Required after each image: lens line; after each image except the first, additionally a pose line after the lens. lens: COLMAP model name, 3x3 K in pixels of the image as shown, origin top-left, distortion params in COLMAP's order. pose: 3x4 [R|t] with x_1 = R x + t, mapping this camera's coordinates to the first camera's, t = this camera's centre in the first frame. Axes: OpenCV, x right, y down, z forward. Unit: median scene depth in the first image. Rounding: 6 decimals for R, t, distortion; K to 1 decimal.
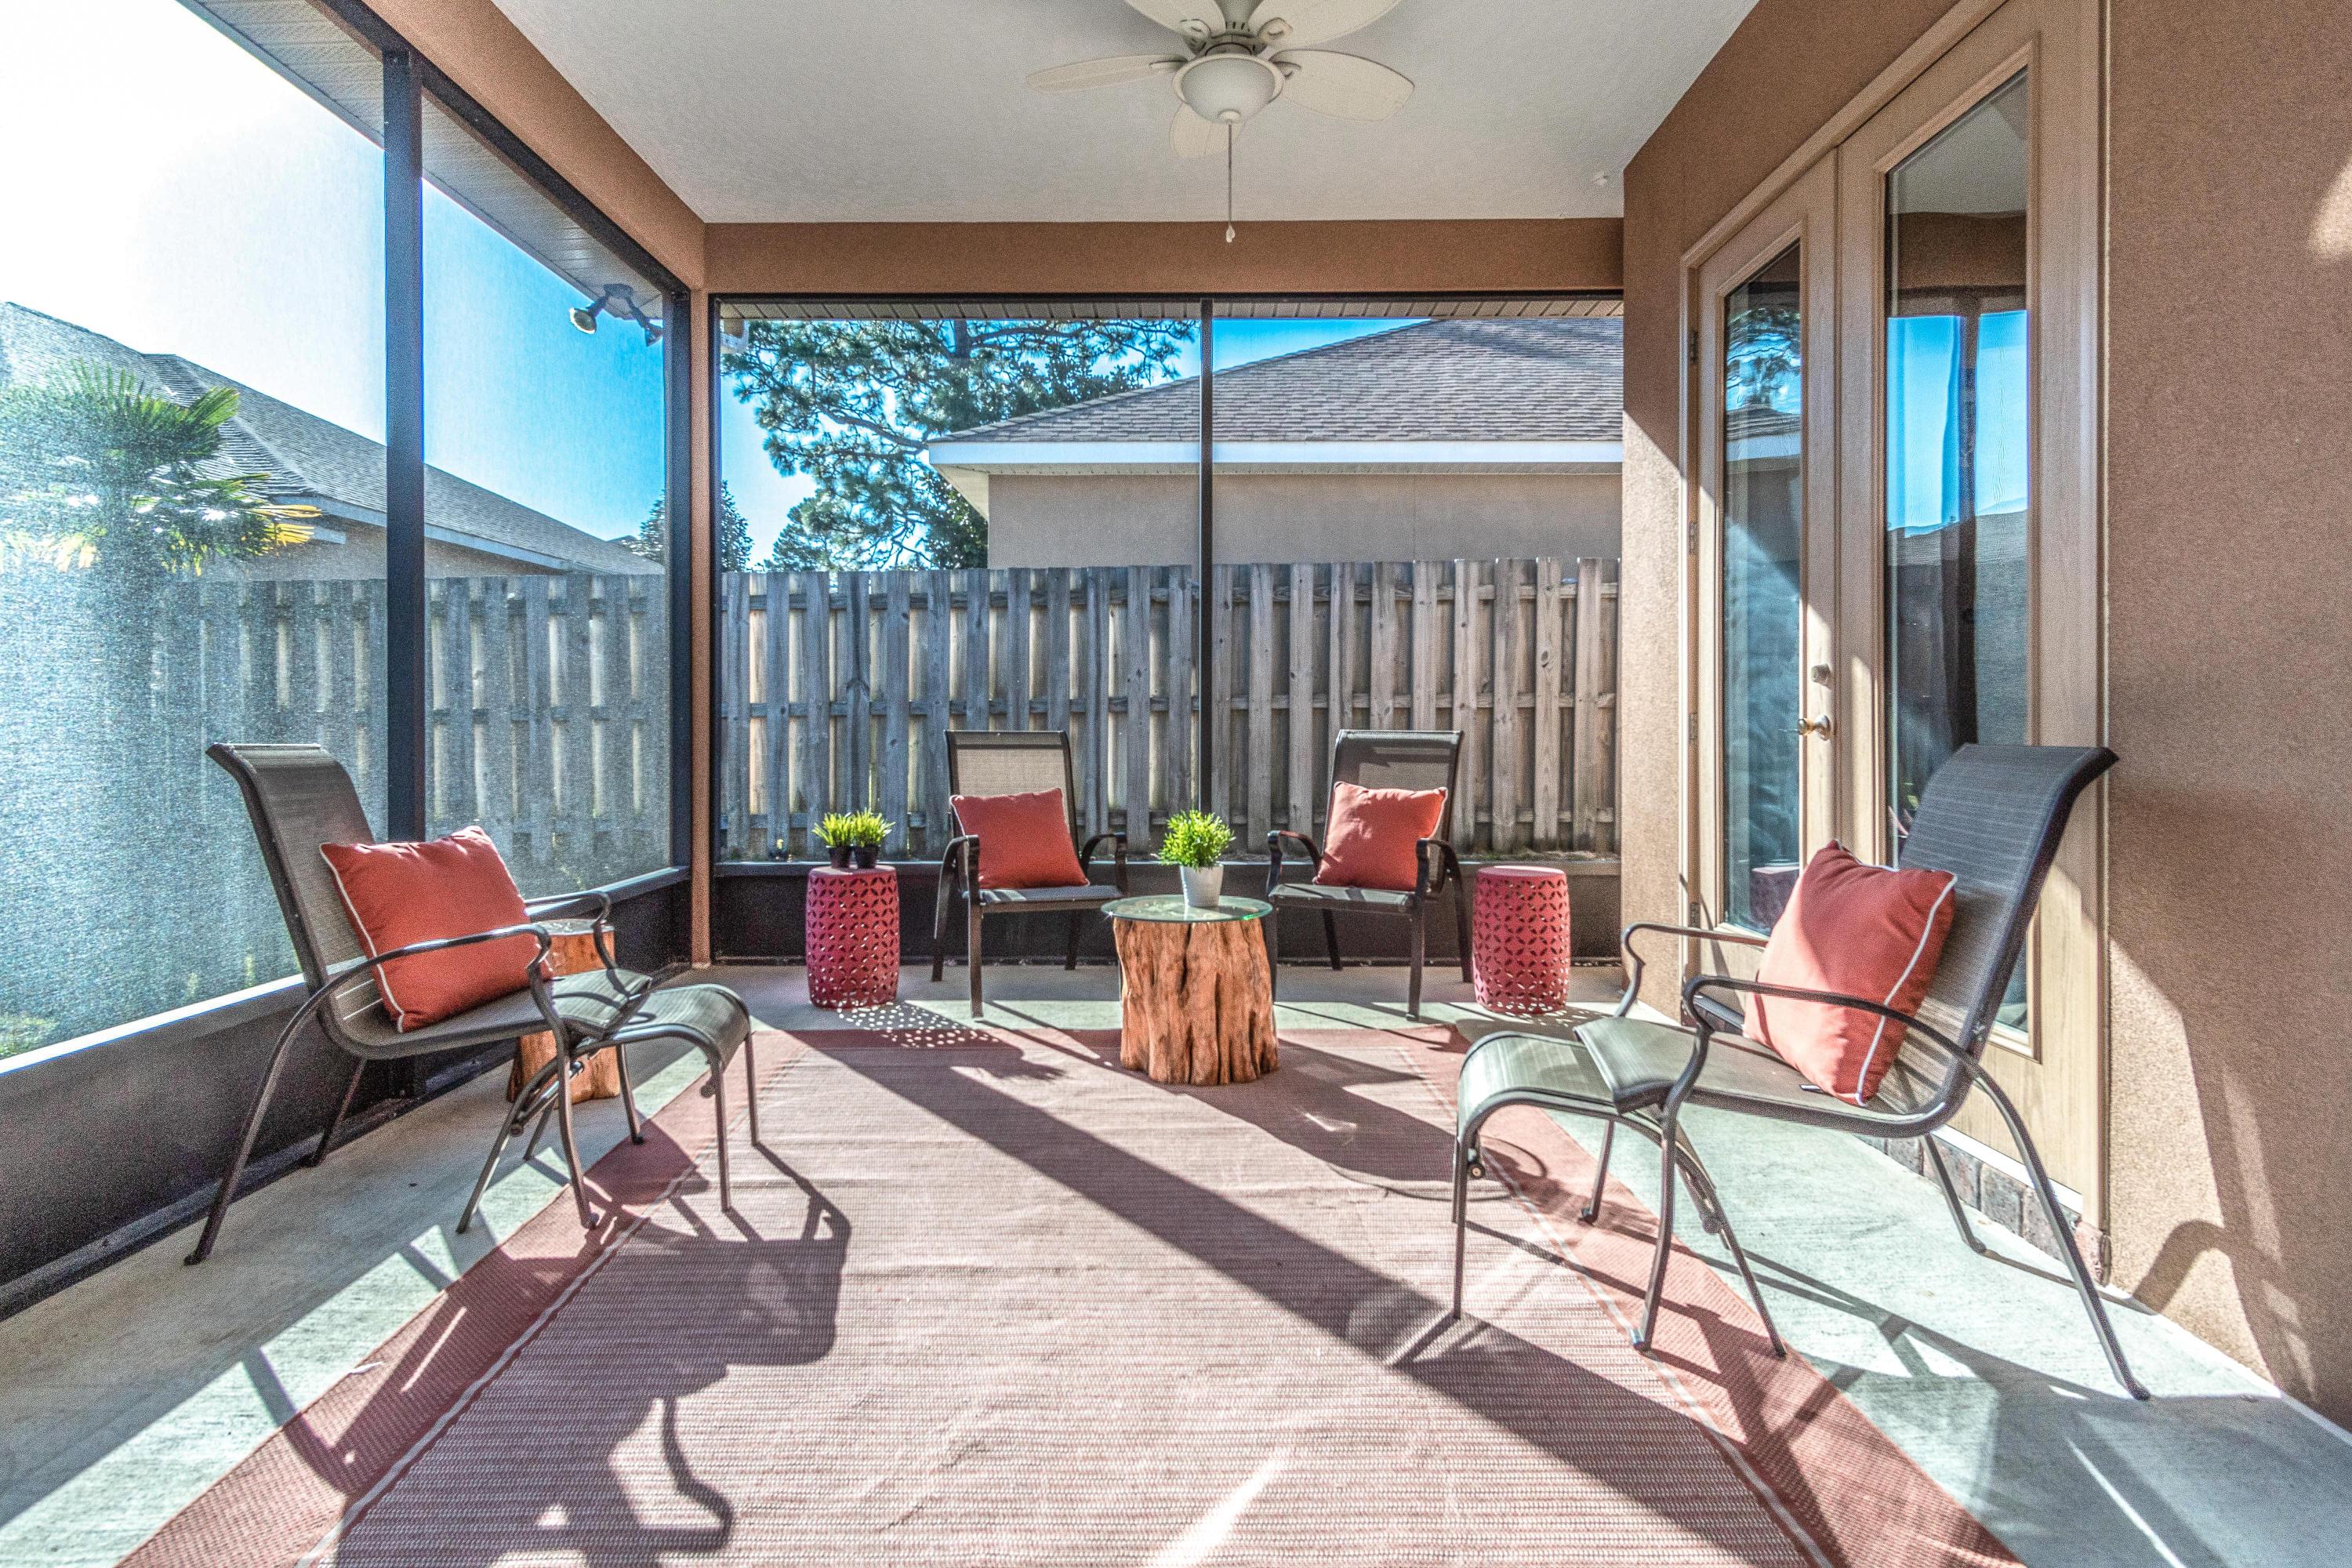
lens RADIAL K [[1298.8, 0, 1181.5], [0, 1298.8, 759.2], [0, 0, 1]] dist [-0.000254, 0.007500]
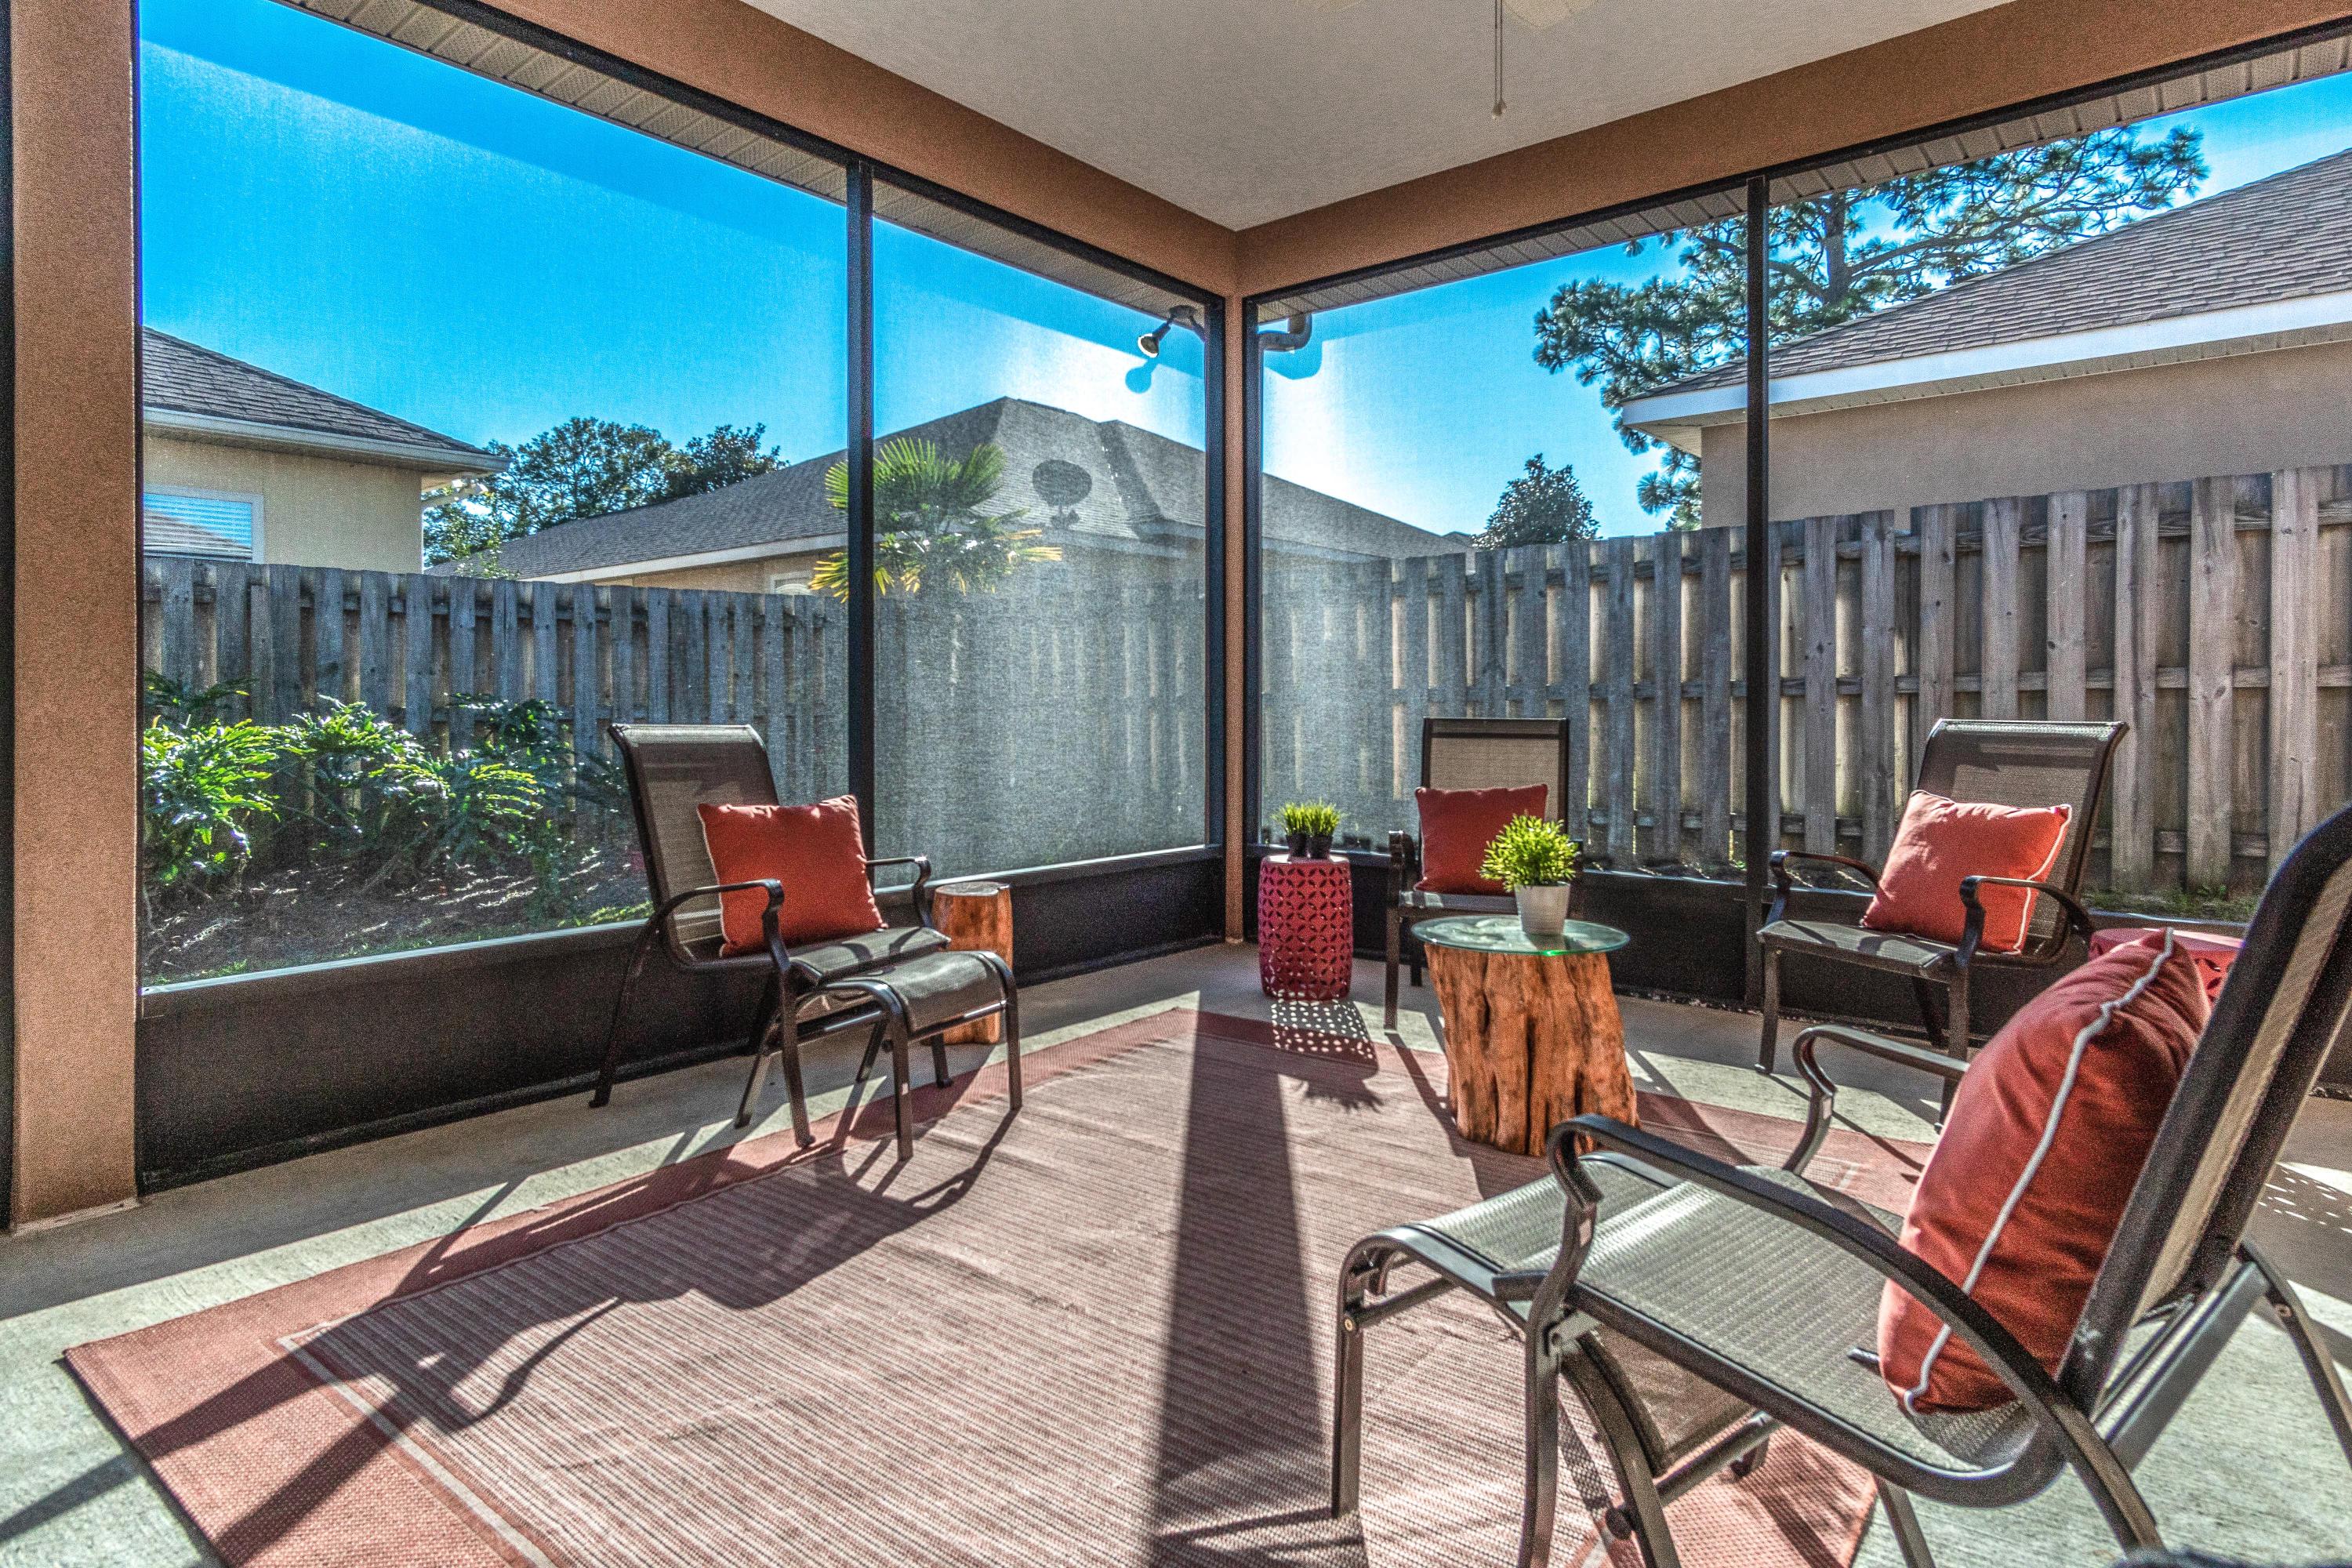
lens RADIAL K [[1298.8, 0, 1123.9], [0, 1298.8, 733.8], [0, 0, 1]] dist [-0.000254, 0.007500]
pose [[0.764252, 0.013174, -0.644783, 0.241825], [-0.018609, 0.999826, -0.001628, -0.004672], [0.644649, 0.013243, 0.764364, 0.143790]]
